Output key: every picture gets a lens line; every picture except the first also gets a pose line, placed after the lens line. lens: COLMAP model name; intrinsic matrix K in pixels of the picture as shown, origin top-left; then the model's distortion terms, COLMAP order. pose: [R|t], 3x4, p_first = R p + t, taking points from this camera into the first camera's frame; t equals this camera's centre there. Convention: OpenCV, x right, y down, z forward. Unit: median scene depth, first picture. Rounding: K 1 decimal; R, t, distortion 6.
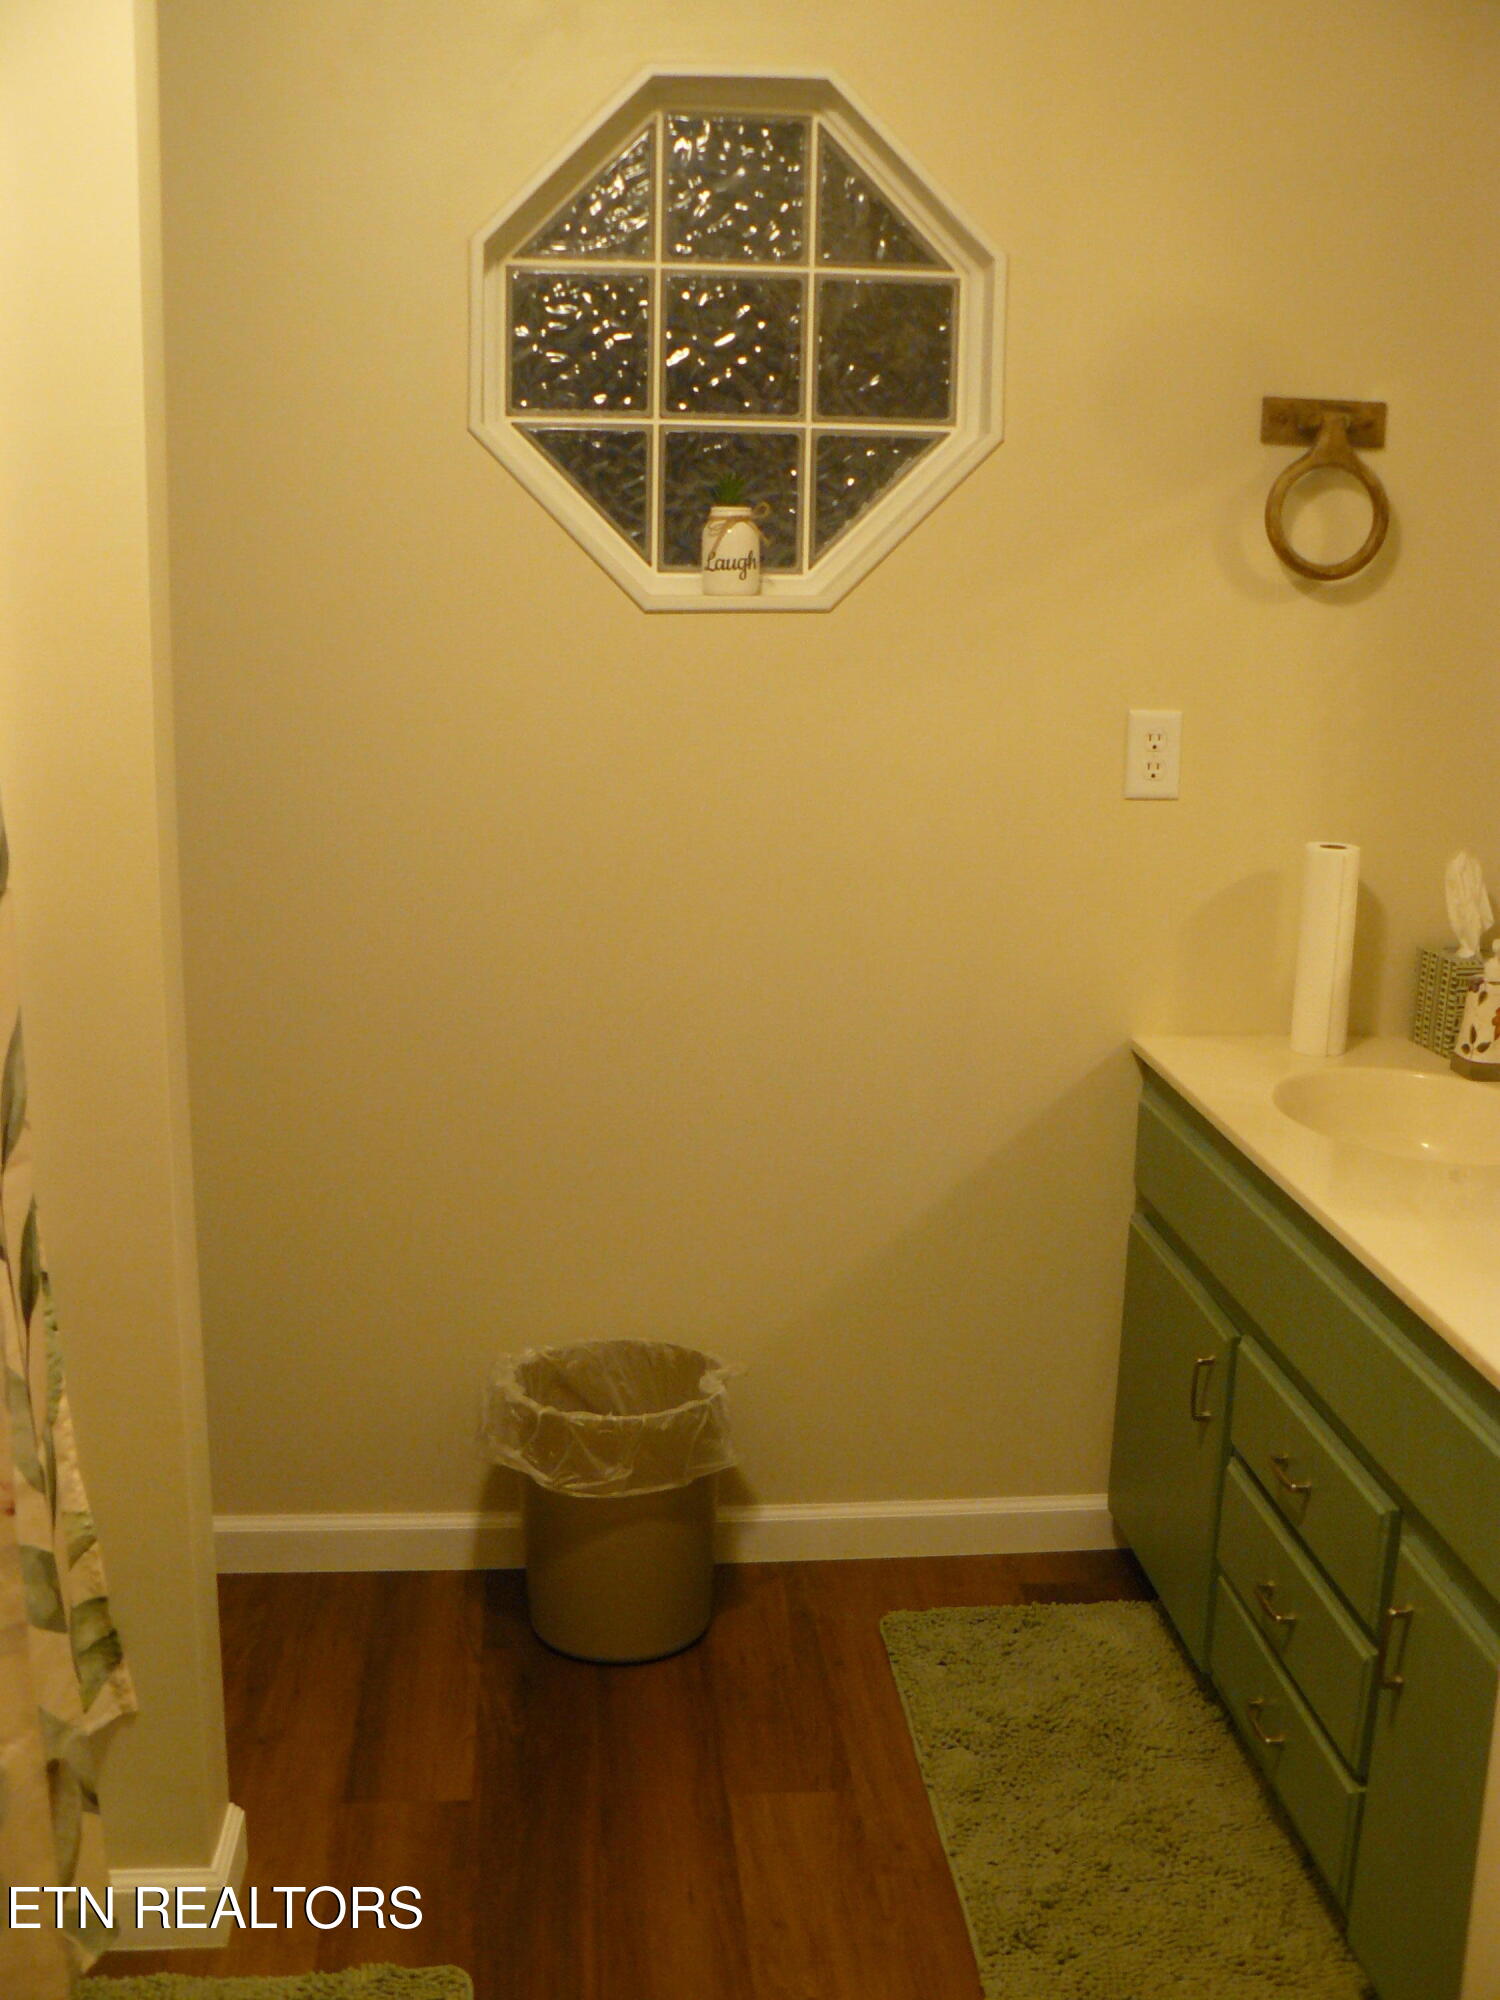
lens RADIAL K [[2116.6, 0, 657.0], [0, 2116.6, 996.9], [0, 0, 1]] dist [-0.185812, 0.188356]
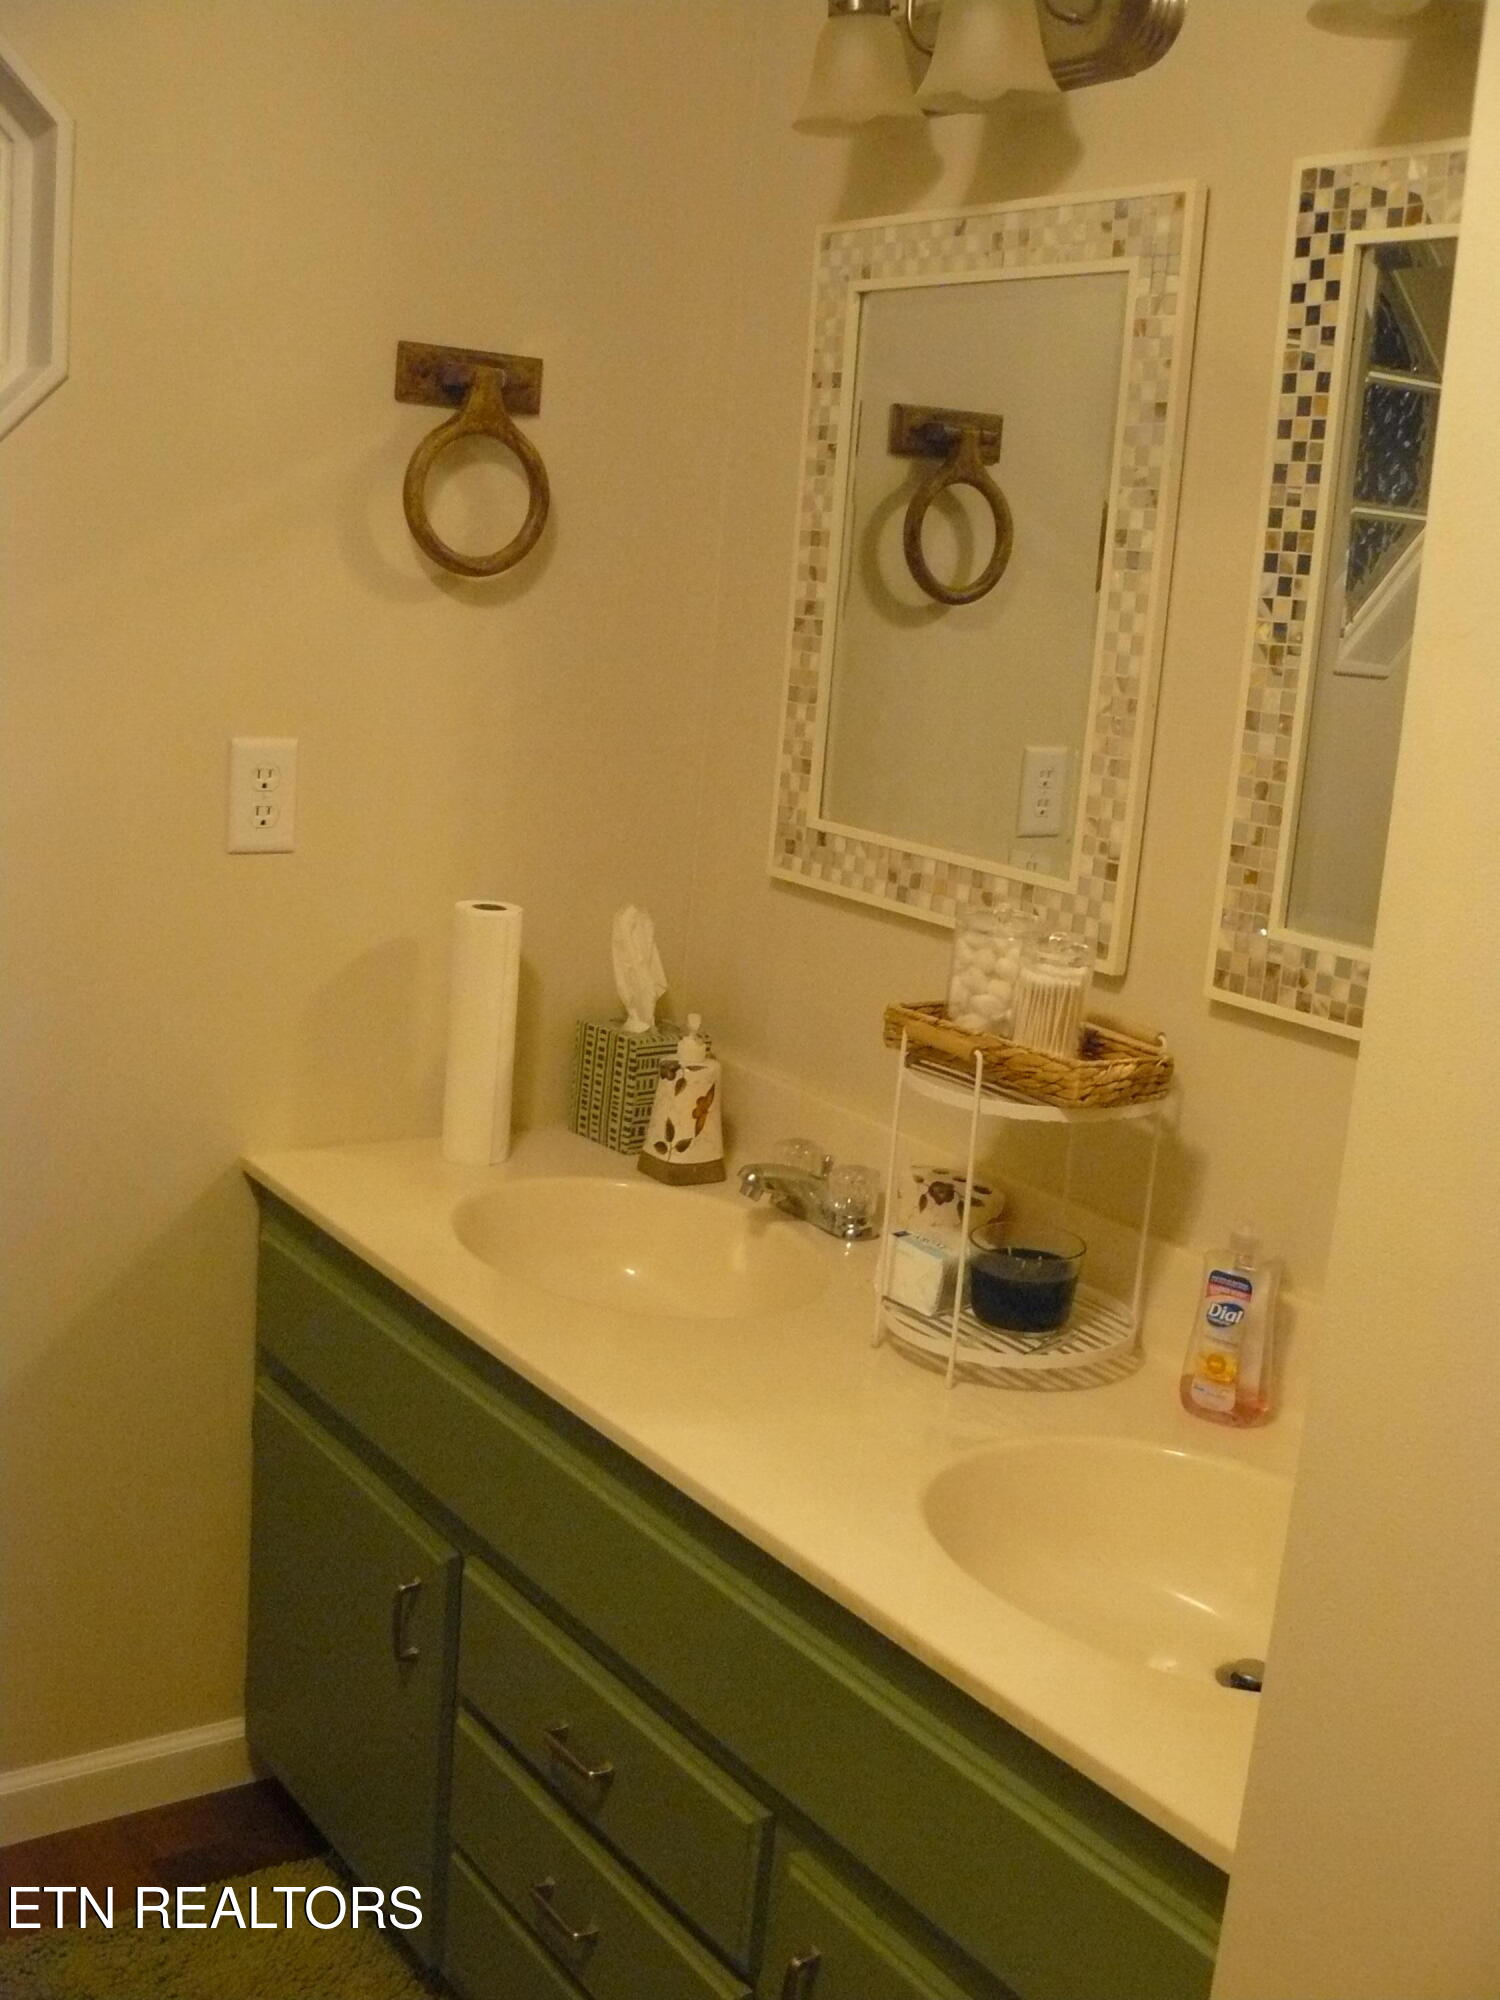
lens RADIAL K [[2116.6, 0, 657.0], [0, 2116.6, 996.9], [0, 0, 1]] dist [-0.185812, 0.188356]
pose [[0.860623, -0.054194, 0.506351, -0.036517], [0.046455, 0.998530, 0.027913, -0.058308], [-0.507119, -0.000500, 0.861876, 0.263977]]
